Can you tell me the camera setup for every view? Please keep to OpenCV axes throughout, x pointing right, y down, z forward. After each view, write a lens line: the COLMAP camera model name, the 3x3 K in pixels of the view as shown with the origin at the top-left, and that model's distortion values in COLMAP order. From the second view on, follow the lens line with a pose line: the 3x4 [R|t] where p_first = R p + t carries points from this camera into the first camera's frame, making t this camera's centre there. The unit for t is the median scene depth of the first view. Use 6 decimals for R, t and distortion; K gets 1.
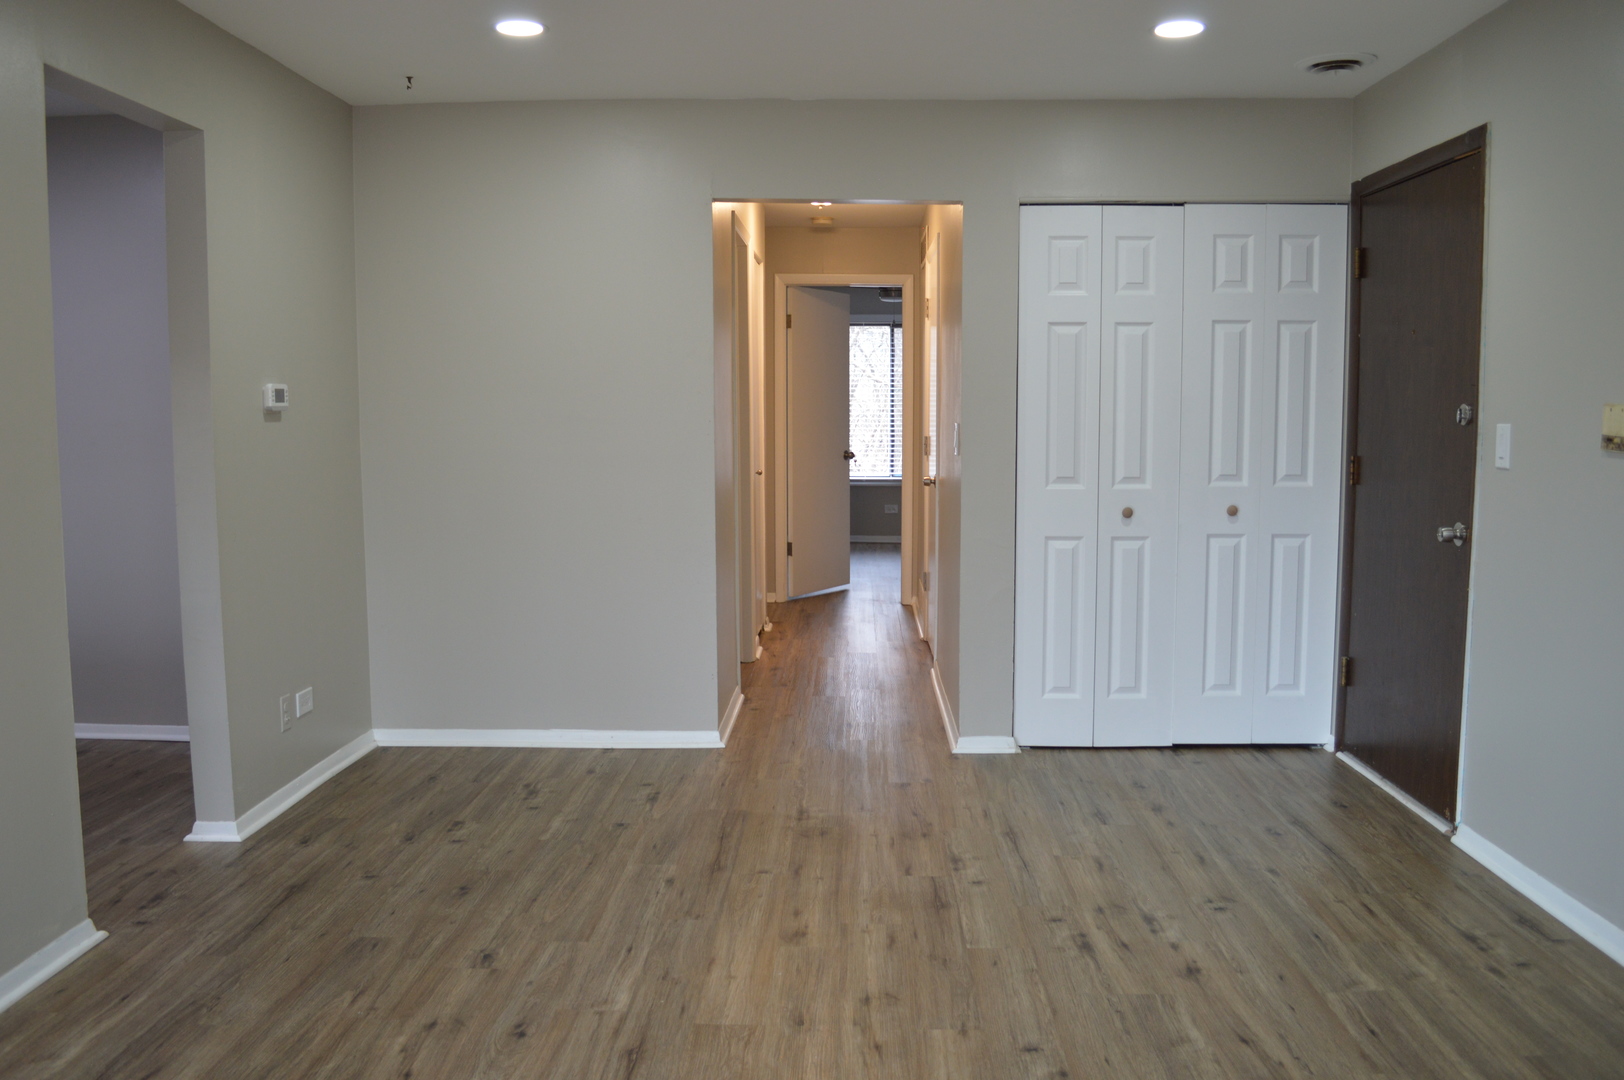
lens RADIAL K [[1326.2, 0, 812.0], [0, 1326.2, 540.0], [0, 0, 1]] dist [-0.079428, 0.007963]
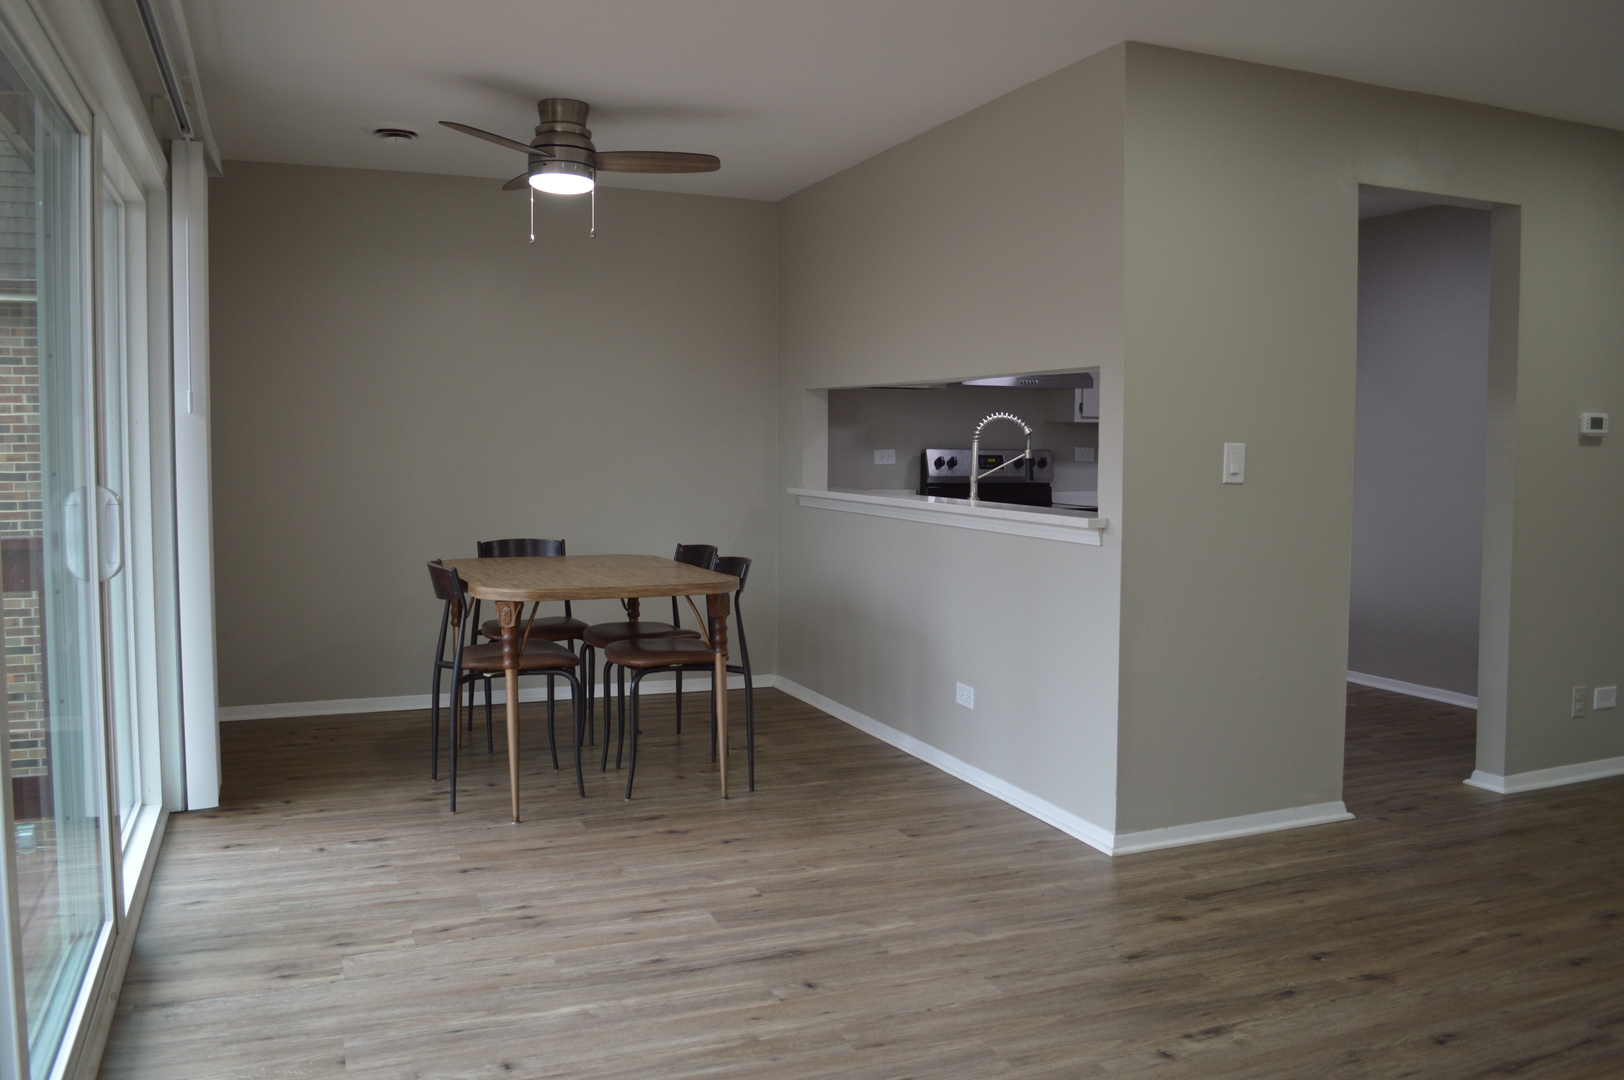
lens RADIAL K [[1286.1, 0, 812.0], [0, 1286.1, 540.0], [0, 0, 1]] dist [-0.081911, 0.009991]
pose [[0.411135, 0.072671, -0.908673, 0.330859], [-0.098209, 0.994546, 0.035103, 0.021803], [0.906269, 0.074808, 0.416029, -0.073615]]
